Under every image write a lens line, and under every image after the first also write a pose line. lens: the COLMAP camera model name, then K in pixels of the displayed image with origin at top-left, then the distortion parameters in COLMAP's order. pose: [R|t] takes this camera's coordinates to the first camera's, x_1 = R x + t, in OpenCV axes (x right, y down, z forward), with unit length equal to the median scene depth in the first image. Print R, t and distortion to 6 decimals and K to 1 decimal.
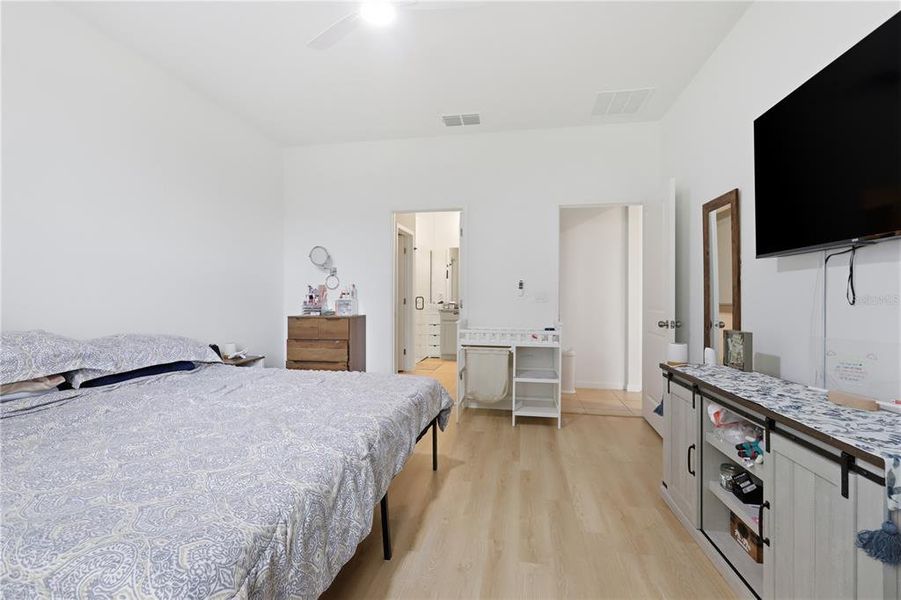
lens RADIAL K [[393.1, 0, 450.3], [0, 393.1, 297.5], [0, 0, 1]] dist [0.000490, 0.000036]
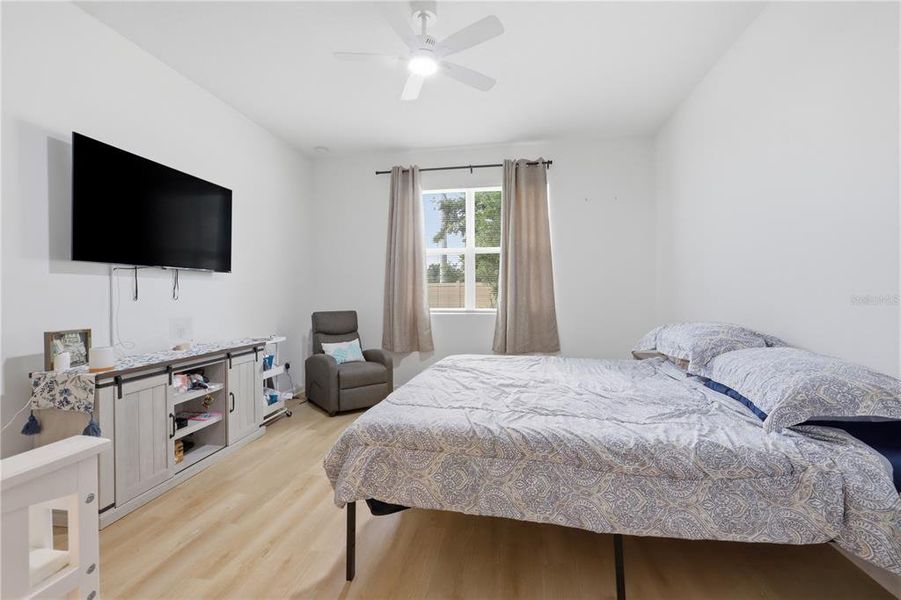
lens RADIAL K [[393.1, 0, 449.7], [0, 393.1, 297.1], [0, 0, 1]] dist [0.000490, 0.000036]
pose [[-0.999857, -0.004170, 0.016358, -0.314723], [-0.003833, 0.999781, 0.020575, -0.030293], [-0.016441, 0.020509, -0.999654, 2.436590]]
